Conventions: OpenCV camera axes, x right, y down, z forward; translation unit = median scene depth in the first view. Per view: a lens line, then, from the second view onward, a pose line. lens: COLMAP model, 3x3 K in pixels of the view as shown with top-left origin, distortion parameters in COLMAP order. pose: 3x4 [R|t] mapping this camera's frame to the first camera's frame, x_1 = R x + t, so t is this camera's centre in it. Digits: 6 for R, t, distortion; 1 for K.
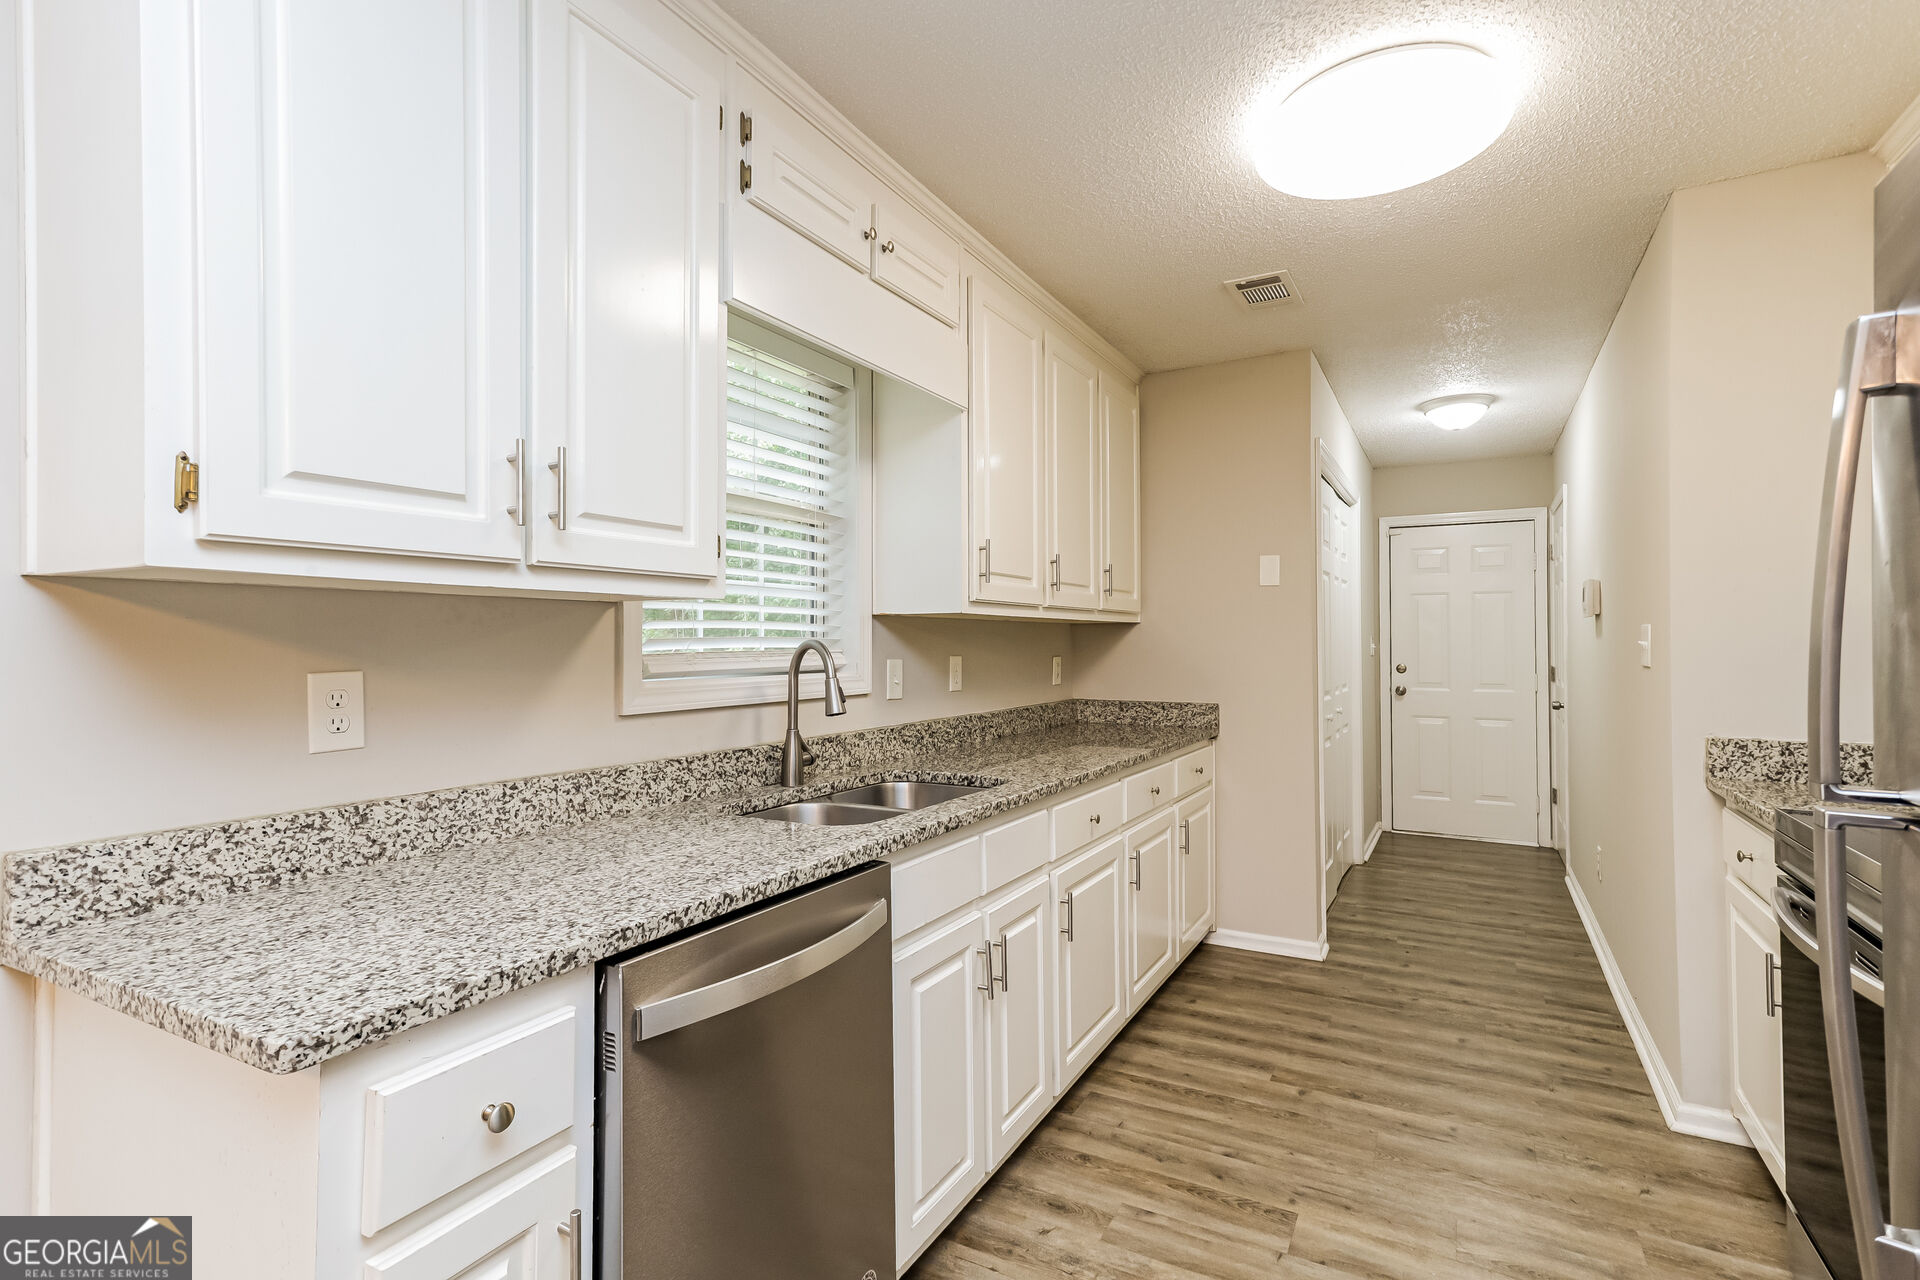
lens RADIAL K [[904.0, 0, 959.4], [0, 904.0, 630.3], [0, 0, 1]] dist [0.012287, 0.000512]
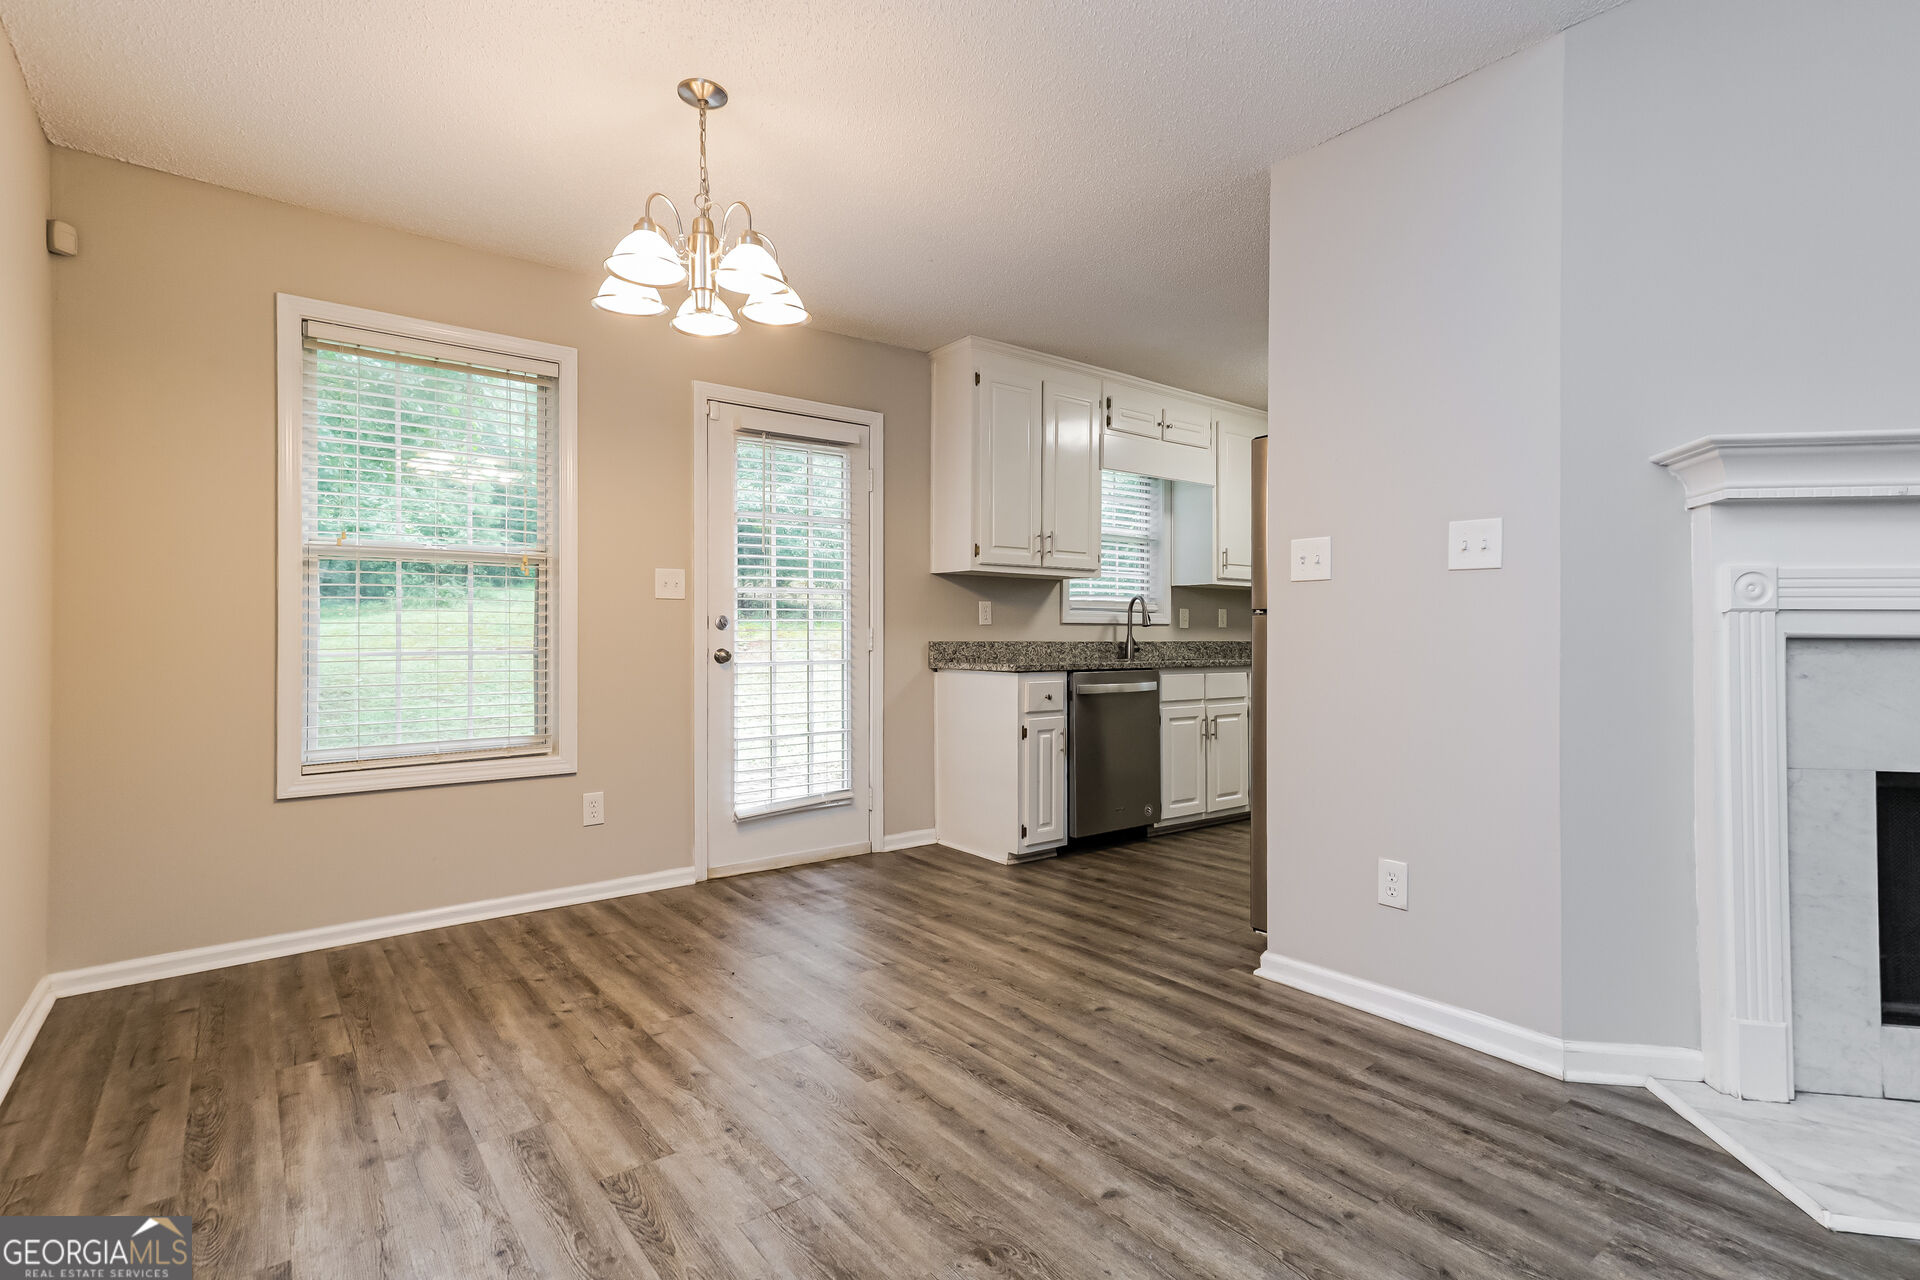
lens RADIAL K [[934.0, 0, 959.6], [0, 934.0, 639.8], [0, 0, 1]] dist [0.011927, 0.001717]
pose [[0.919221, 0.004753, -0.393713, 0.361830], [0.001152, 0.999890, 0.014759, 0.087183], [0.393740, -0.014020, 0.919115, -1.386142]]
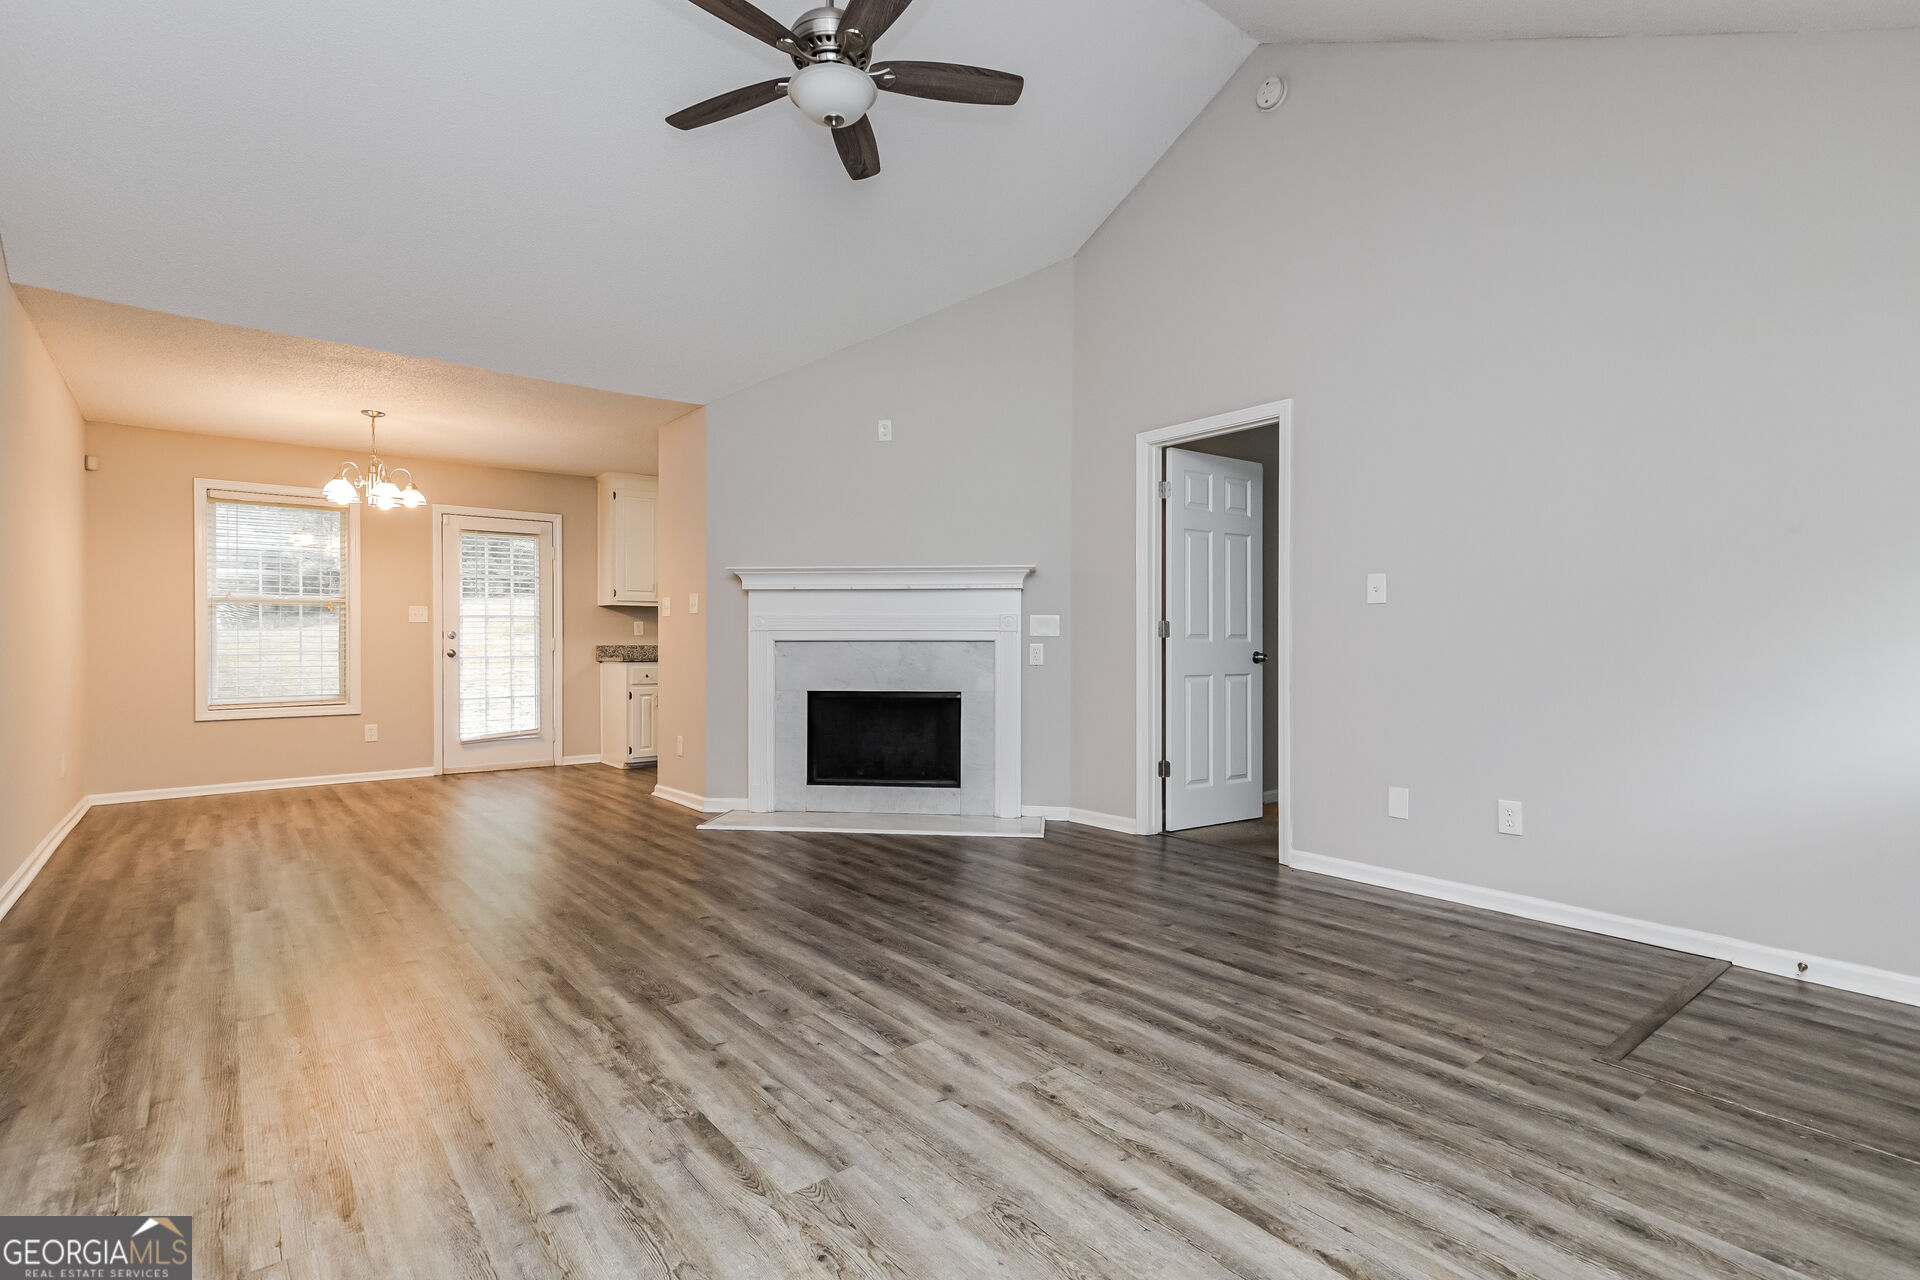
lens RADIAL K [[904.0, 0, 951.7], [0, 904.0, 645.3], [0, 0, 1]] dist [0.012287, 0.000512]
pose [[0.927969, -0.000864, -0.372657, 5.935222], [0.006567, 0.999880, 0.014034, 0.073841], [0.372600, -0.015470, 0.927863, -4.136934]]
